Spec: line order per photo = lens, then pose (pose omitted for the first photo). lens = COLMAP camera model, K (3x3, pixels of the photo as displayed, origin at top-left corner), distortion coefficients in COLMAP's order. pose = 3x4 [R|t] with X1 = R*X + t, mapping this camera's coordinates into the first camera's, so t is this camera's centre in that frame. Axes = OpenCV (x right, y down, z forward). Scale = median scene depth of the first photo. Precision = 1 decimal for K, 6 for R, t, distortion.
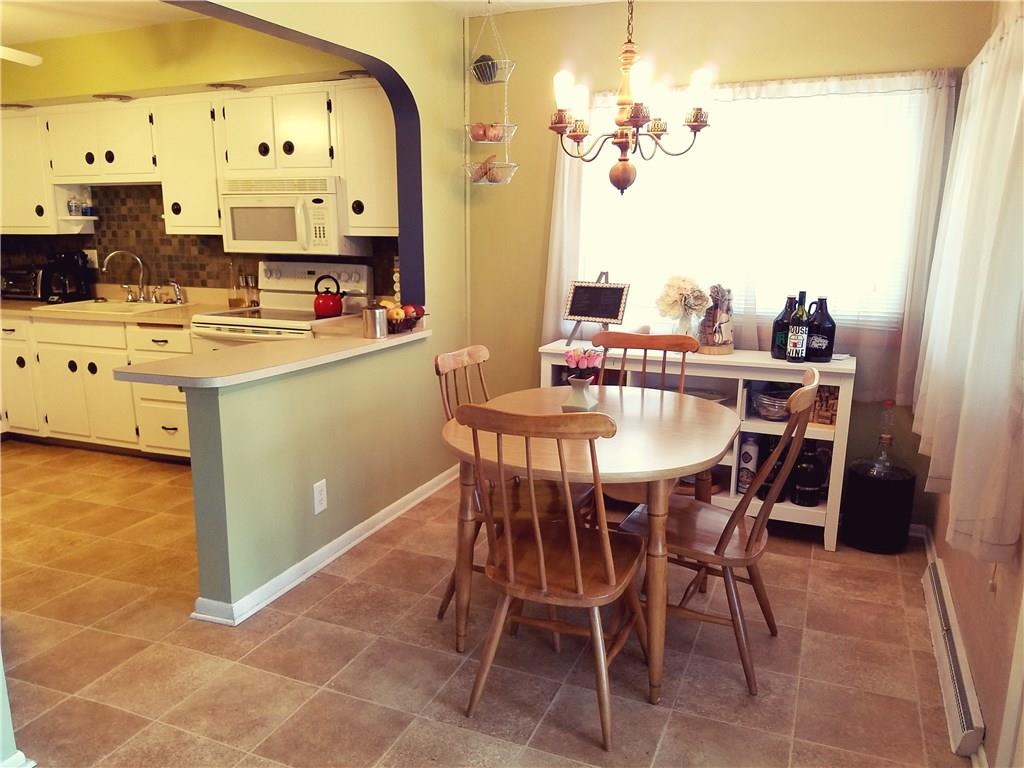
lens RADIAL K [[787.0, 0, 483.2], [0, 787.0, 397.3], [0, 0, 1]] dist [0.243449, -0.447613]
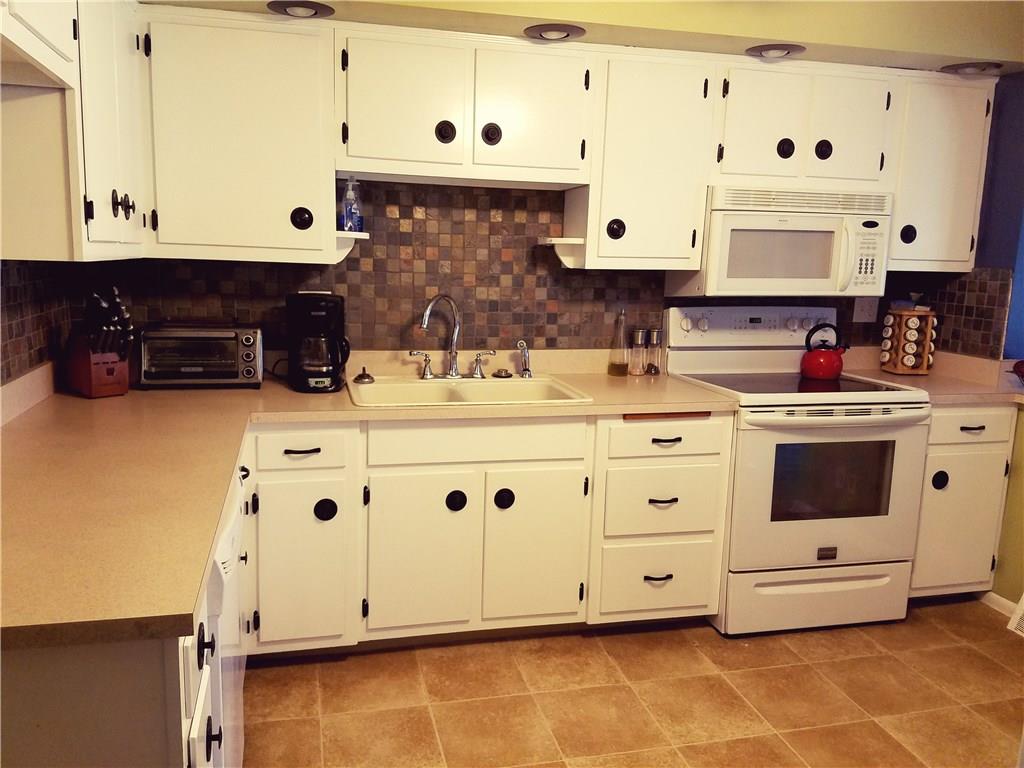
lens RADIAL K [[787.0, 0, 483.2], [0, 787.0, 397.3], [0, 0, 1]] dist [0.243449, -0.447613]
pose [[0.798481, -0.081840, 0.596432, -0.792223], [0.099453, 0.995037, 0.003391, -0.107362], [-0.593749, 0.056609, 0.802657, 0.533612]]
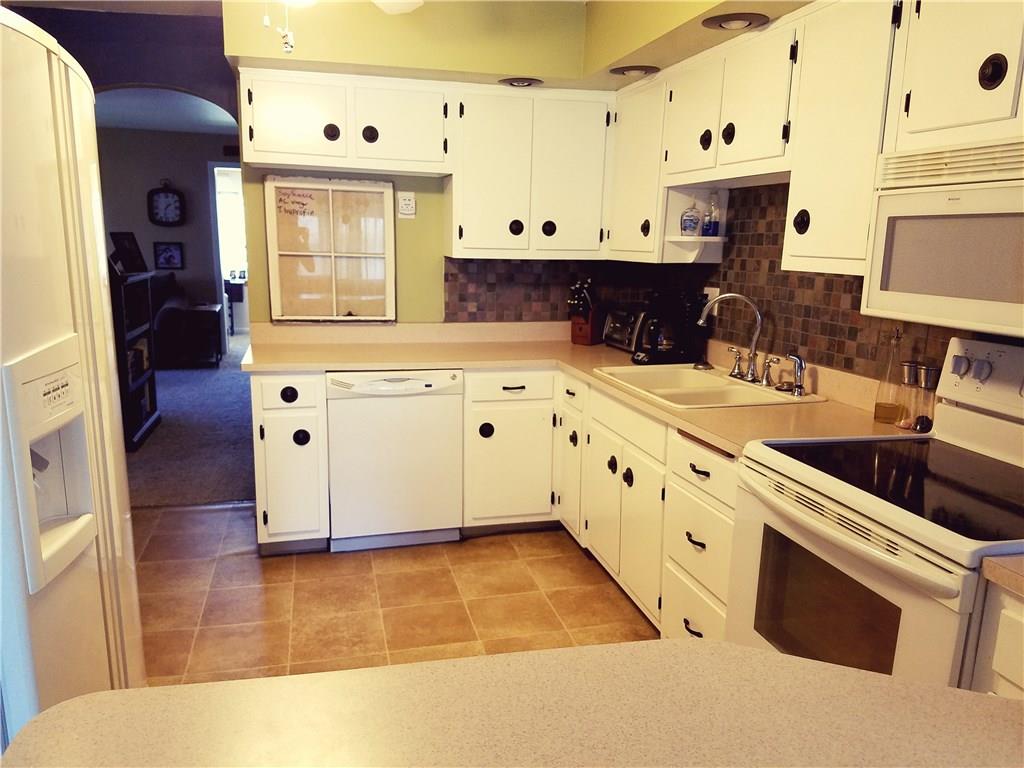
lens RADIAL K [[787.0, 0, 483.2], [0, 787.0, 397.3], [0, 0, 1]] dist [0.243449, -0.447613]
pose [[0.585489, 0.173025, -0.792001, -0.067780], [-0.189950, 0.979041, 0.073466, -0.116269], [0.788113, 0.107427, 0.606084, 0.510539]]
